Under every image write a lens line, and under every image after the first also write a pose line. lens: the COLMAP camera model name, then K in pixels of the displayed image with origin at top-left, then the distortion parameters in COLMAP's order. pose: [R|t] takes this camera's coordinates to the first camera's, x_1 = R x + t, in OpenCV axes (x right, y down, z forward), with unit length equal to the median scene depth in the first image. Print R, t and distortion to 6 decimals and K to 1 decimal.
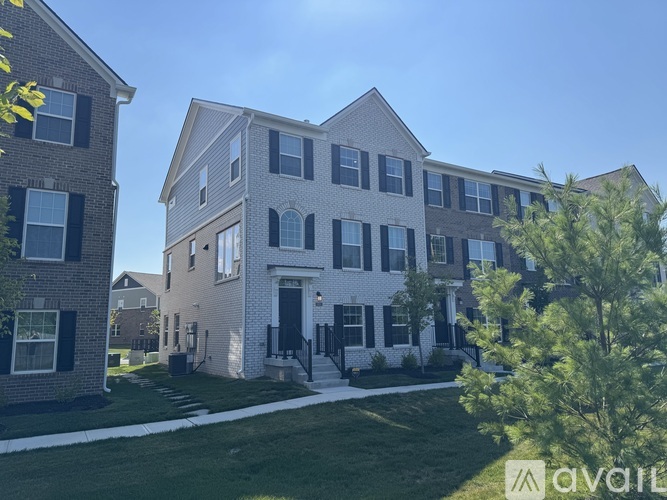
lens RADIAL K [[471.6, 0, 333.5], [0, 471.6, 250.0], [0, 0, 1]] dist [0.083437, 0.000135]
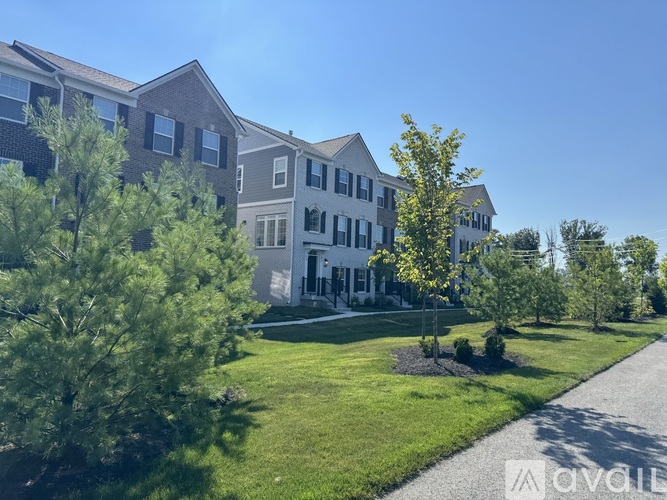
lens RADIAL K [[470.5, 0, 333.5], [0, 470.5, 250.0], [0, 0, 1]] dist [-0.000568, -0.000039]
pose [[0.948509, 0.067934, 0.309379, -0.506697], [-0.098366, 0.991613, 0.083836, -0.081994], [-0.301089, -0.109952, 0.947236, -0.573173]]
